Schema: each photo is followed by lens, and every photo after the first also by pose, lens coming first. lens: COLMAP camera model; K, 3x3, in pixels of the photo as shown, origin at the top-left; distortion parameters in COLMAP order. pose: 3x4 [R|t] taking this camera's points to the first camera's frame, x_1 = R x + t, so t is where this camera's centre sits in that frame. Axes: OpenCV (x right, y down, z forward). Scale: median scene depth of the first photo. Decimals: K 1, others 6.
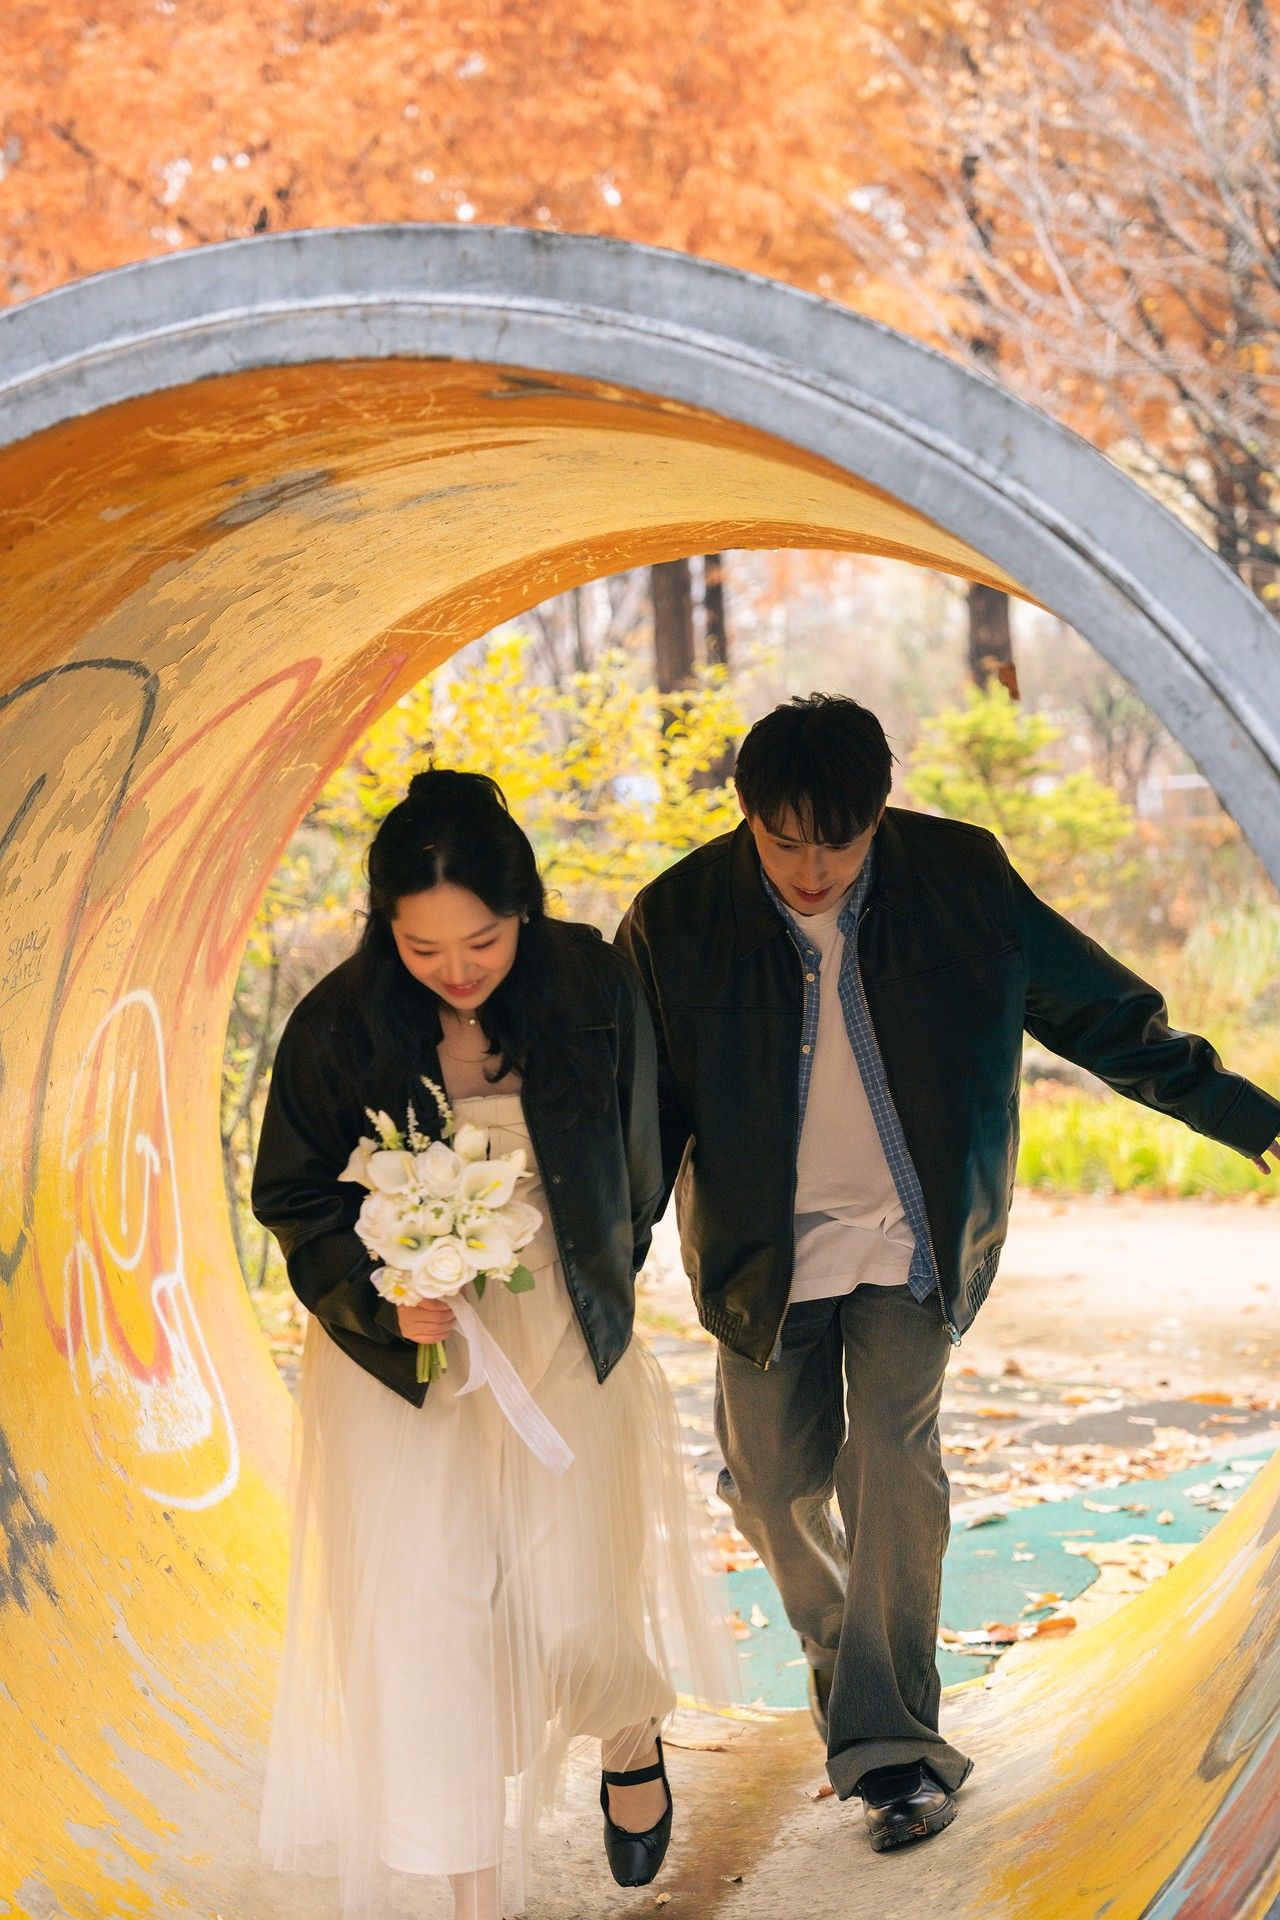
lens RADIAL K [[3577.9, 0, 651.6], [0, 3577.9, 926.2], [0, 0, 1]] dist [0.036108, -0.183331]
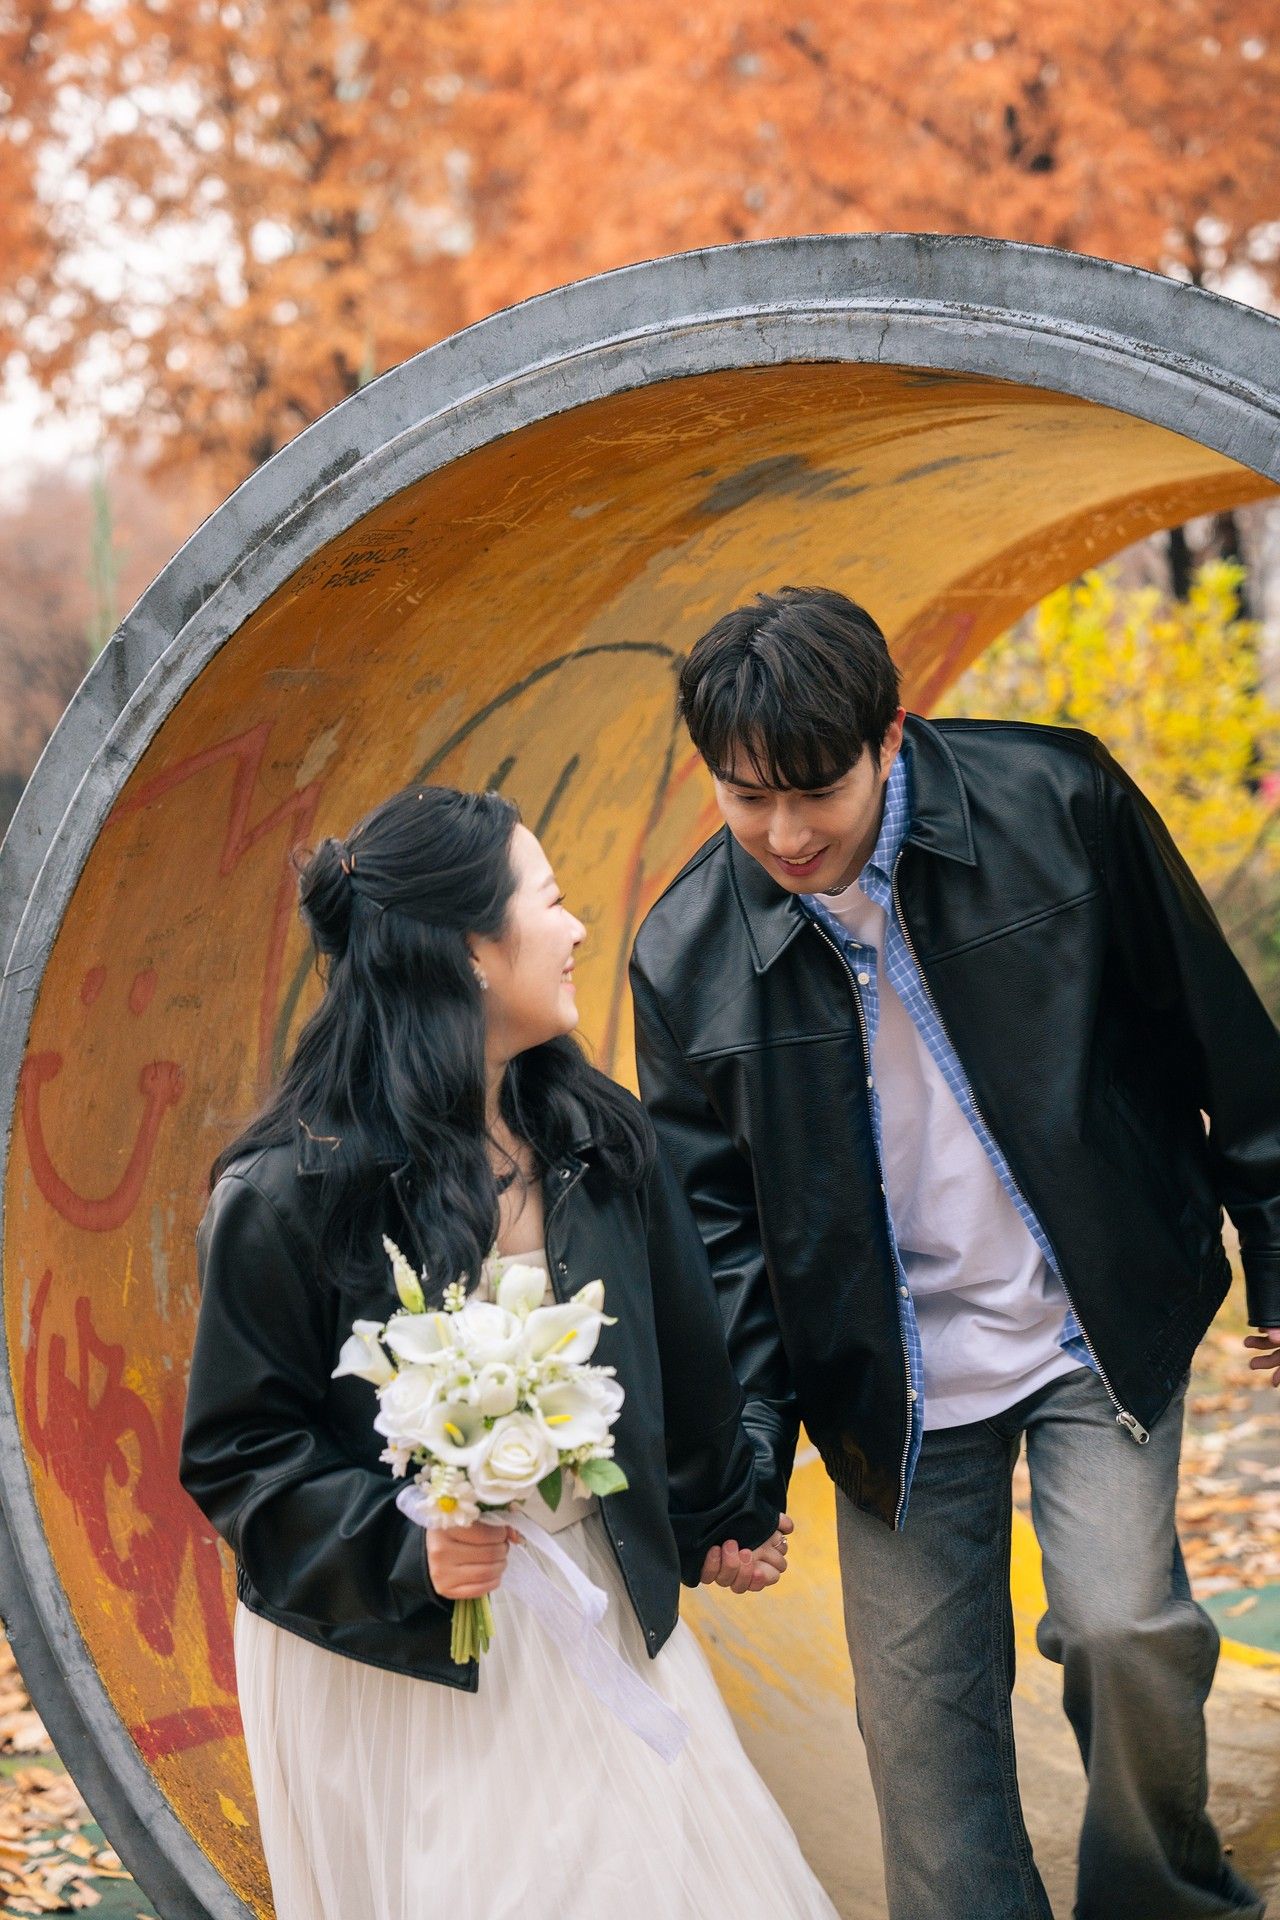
lens RADIAL K [[4011.0, 0, 712.3], [0, 4011.0, 955.1], [0, 0, 1]] dist [0.026130, -0.047213]
pose [[0.978314, -0.028703, -0.205130, 0.118633], [0.032291, 0.999378, 0.014165, 0.000624], [0.204596, -0.020482, 0.978632, -0.149008]]
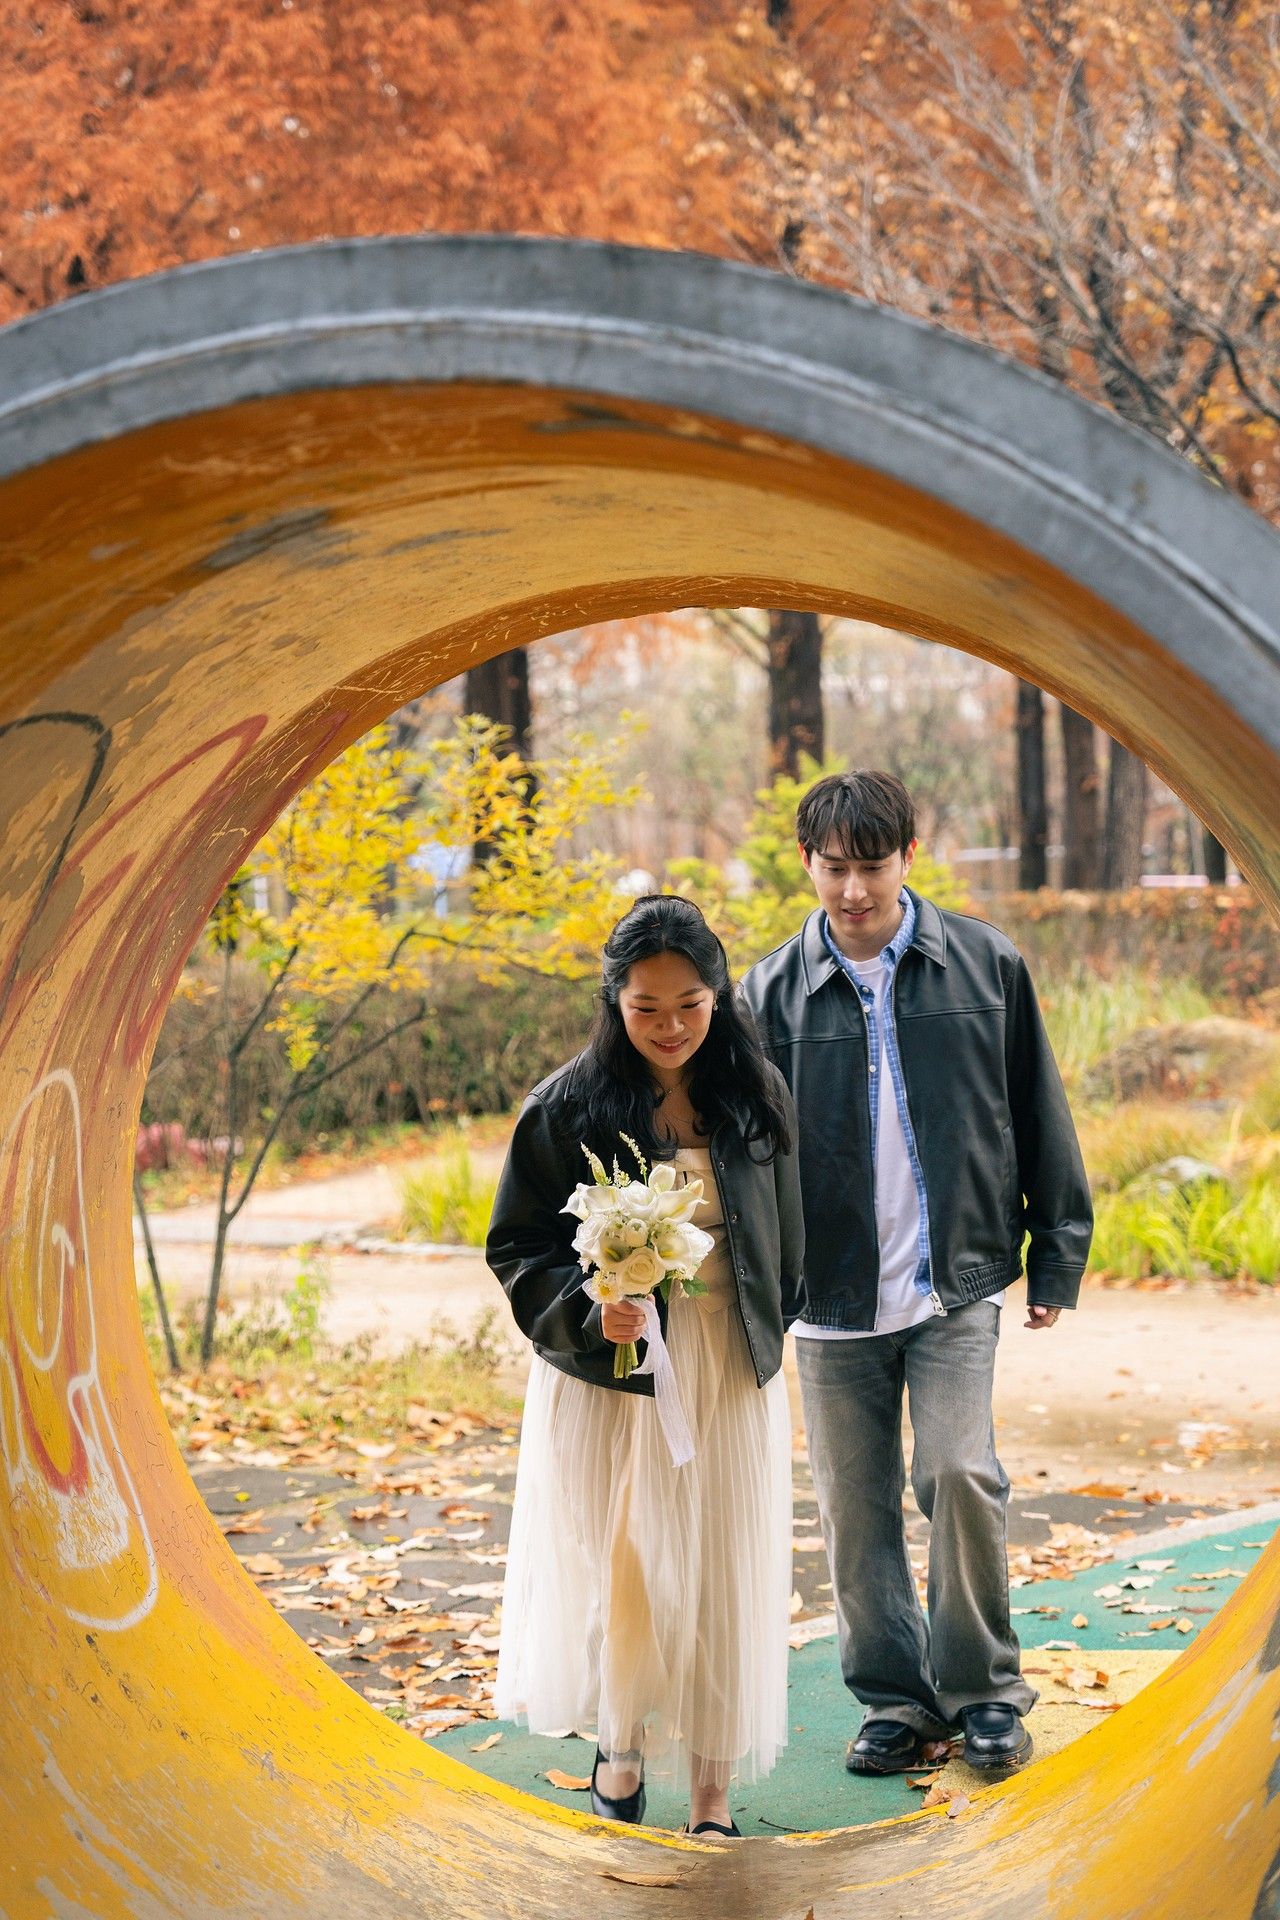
lens RADIAL K [[3577.9, 0, 651.6], [0, 3577.9, 926.2], [0, 0, 1]] dist [0.036108, -0.183331]
pose [[0.998083, 0.010890, 0.060927, -0.061982], [-0.009734, 0.999768, -0.019234, -0.003873], [-0.061122, 0.018605, 0.997957, 0.081418]]
